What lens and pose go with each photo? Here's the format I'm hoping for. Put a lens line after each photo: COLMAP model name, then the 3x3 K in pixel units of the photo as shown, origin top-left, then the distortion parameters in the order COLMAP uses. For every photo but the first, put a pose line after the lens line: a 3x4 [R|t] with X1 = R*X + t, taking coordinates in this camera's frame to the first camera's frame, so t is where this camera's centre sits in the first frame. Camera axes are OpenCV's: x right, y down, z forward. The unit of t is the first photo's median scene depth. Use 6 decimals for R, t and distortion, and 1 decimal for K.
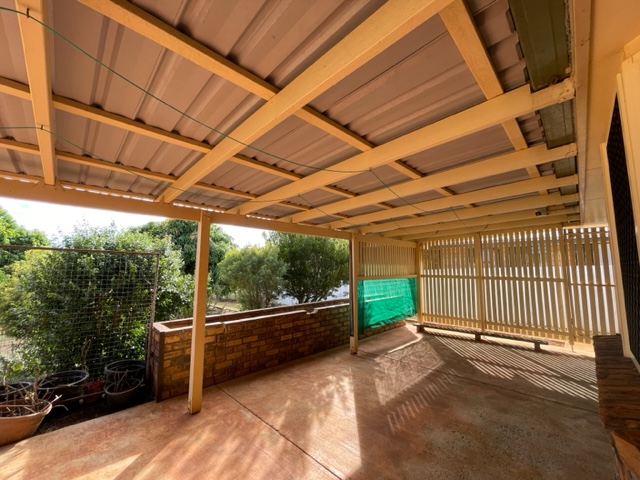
lens RADIAL K [[261.3, 0, 324.9], [0, 261.3, 239.6], [0, 0, 1]] dist [-0.001712, -0.000342]
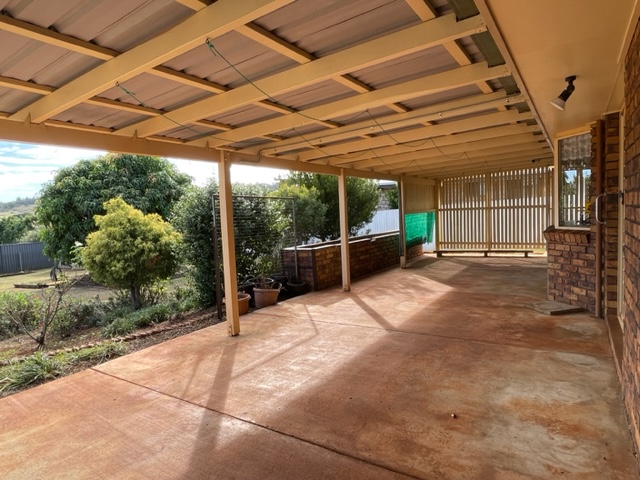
lens RADIAL K [[383.3, 0, 316.7], [0, 383.3, 240.6], [0, 0, 1]] dist [-0.032022, -0.002965]
pose [[0.982518, -0.058772, 0.176646, -0.997423], [0.026032, 0.982910, 0.182237, -0.100886], [-0.184337, -0.174453, 0.967257, -1.156620]]
